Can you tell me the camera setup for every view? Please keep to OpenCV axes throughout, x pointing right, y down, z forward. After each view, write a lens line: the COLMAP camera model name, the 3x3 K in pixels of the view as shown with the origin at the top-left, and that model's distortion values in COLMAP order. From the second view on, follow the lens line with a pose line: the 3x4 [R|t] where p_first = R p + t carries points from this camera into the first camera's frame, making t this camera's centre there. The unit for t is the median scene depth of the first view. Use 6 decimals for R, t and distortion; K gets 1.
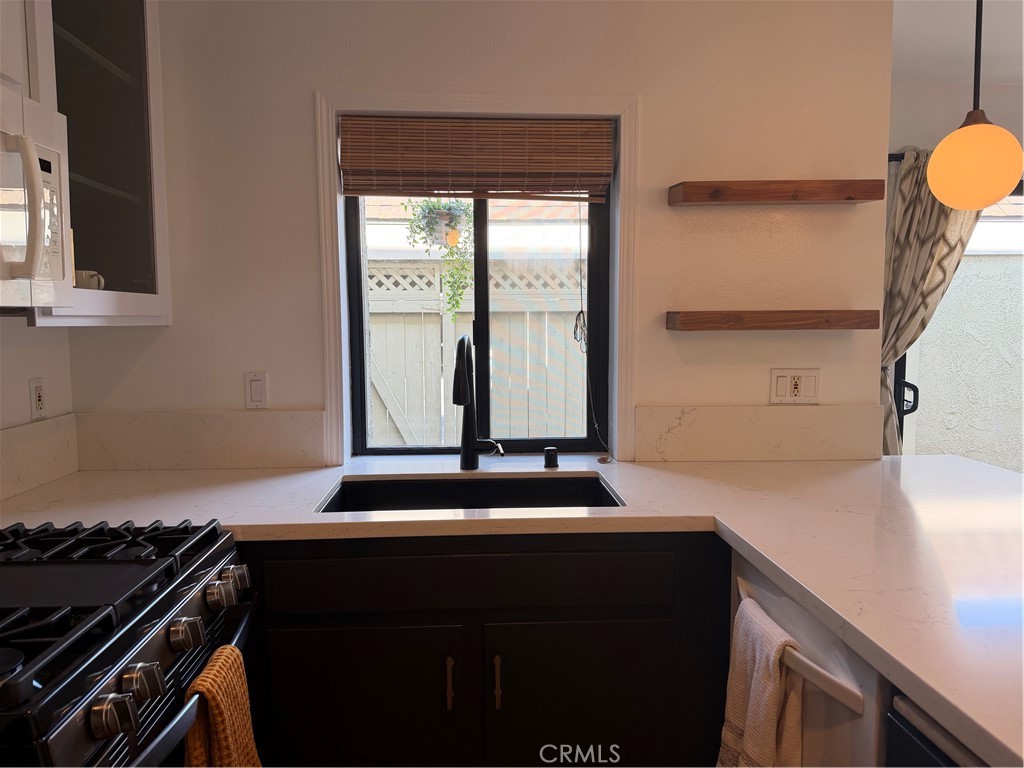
lens RADIAL K [[719.4, 0, 516.3], [0, 719.4, 384.9], [0, 0, 1]] dist [0.057004, -0.070961]
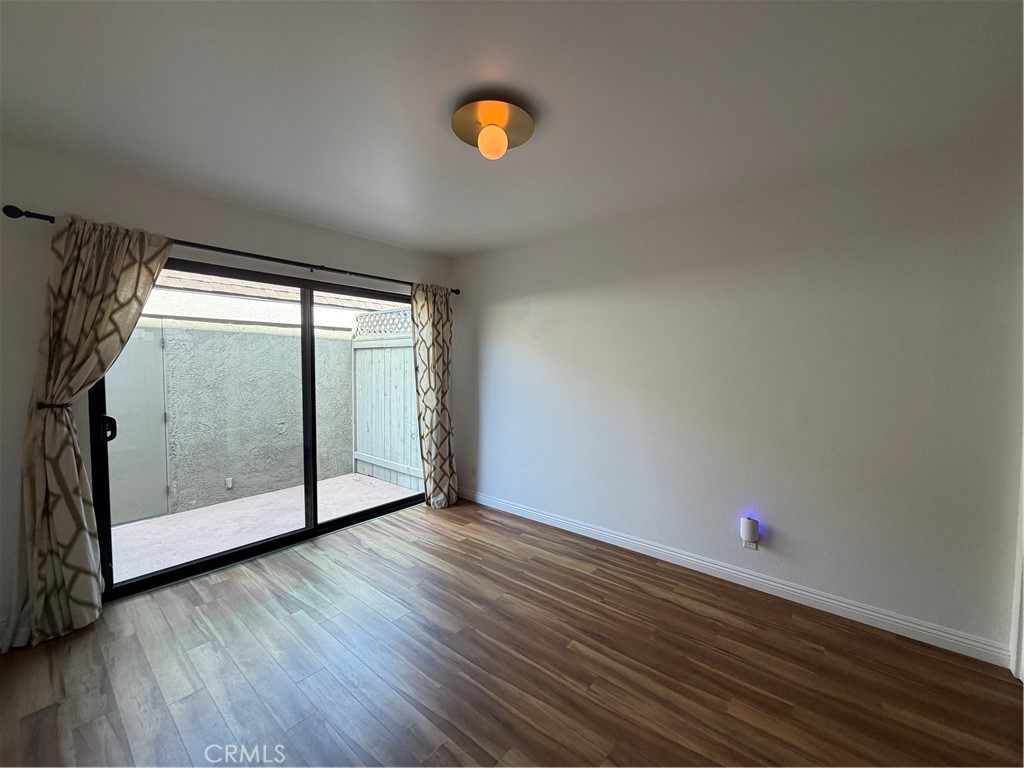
lens RADIAL K [[409.2, 0, 513.1], [0, 409.2, 383.2], [0, 0, 1]] dist [0.001878, -0.000297]
pose [[0.686745, -0.024166, 0.726497, 0.542728], [0.054725, 0.998330, -0.018522, -0.006959], [-0.724836, 0.052478, 0.686920, 0.054291]]
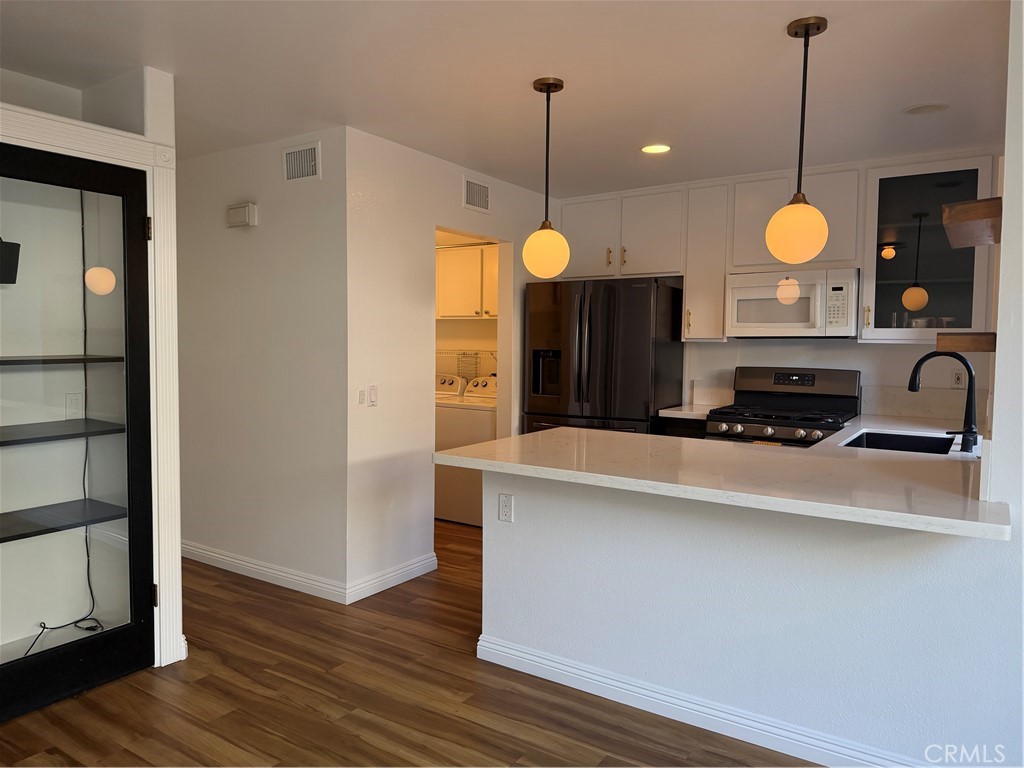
lens RADIAL K [[719.4, 0, 516.3], [0, 719.4, 384.9], [0, 0, 1]] dist [0.057004, -0.070961]
pose [[-0.610500, 0.048296, -0.790543, 1.140720], [-0.075479, 0.990048, 0.118773, -0.073706], [0.788412, 0.132180, -0.600779, 0.801988]]
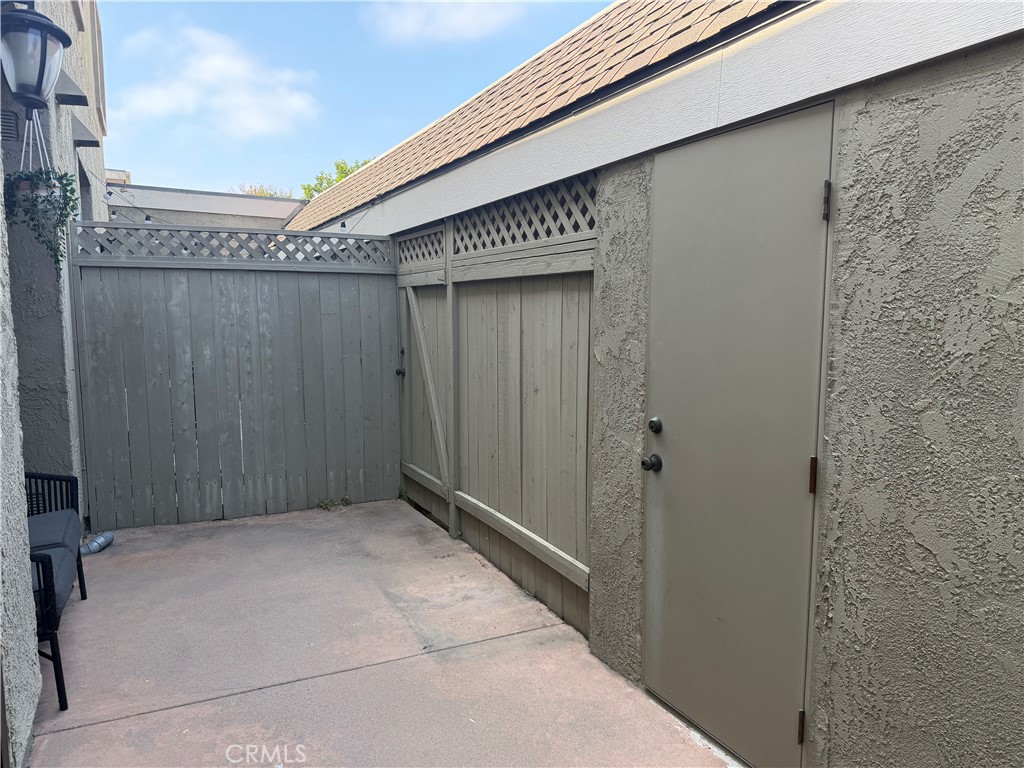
lens RADIAL K [[715.0, 0, 512.0], [0, 715.0, 384.0], [0, 0, 1]] dist [0.001470, -0.005872]
pose [[0.397065, 0.100199, -0.912305, 1.191050], [-0.084138, 0.993811, 0.072531, -0.086950], [0.913926, 0.047960, 0.403038, 1.260389]]
